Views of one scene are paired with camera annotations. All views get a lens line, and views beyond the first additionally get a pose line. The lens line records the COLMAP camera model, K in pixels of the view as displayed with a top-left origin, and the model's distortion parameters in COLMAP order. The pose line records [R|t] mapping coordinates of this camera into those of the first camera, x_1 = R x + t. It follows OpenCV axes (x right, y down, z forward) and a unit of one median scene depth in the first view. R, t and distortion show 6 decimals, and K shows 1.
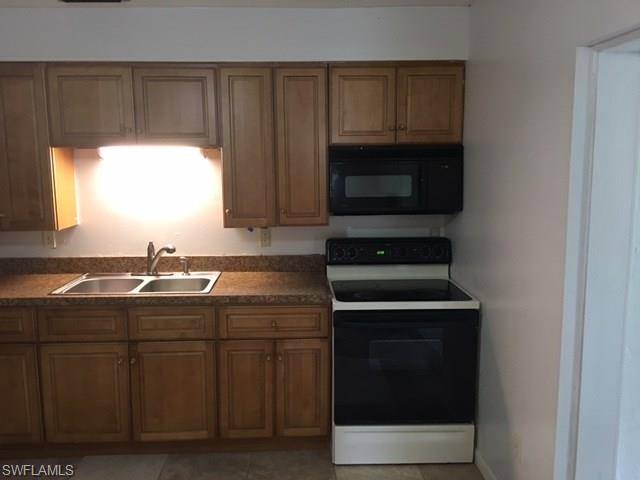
lens RADIAL K [[546.7, 0, 316.1], [0, 546.7, 227.5], [0, 0, 1]] dist [0.096300, -0.155573]
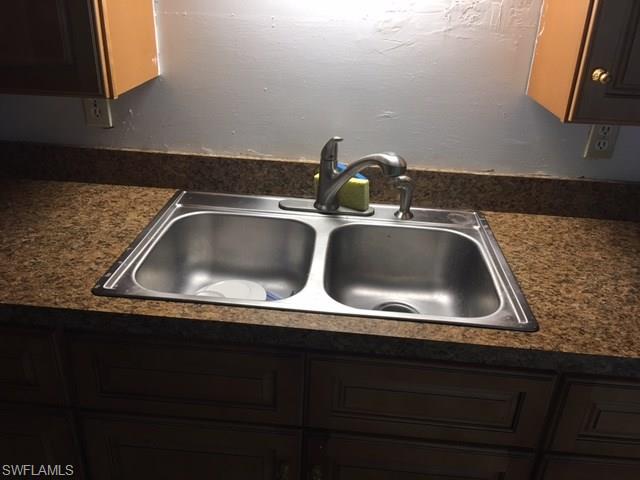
lens RADIAL K [[546.7, 0, 316.1], [0, 546.7, 227.5], [0, 0, 1]] dist [0.096300, -0.155573]
pose [[0.991091, 0.090217, -0.097979, -0.293114], [-0.055717, 0.949023, 0.310245, -0.037855], [0.120974, -0.302022, 0.945594, 0.656004]]
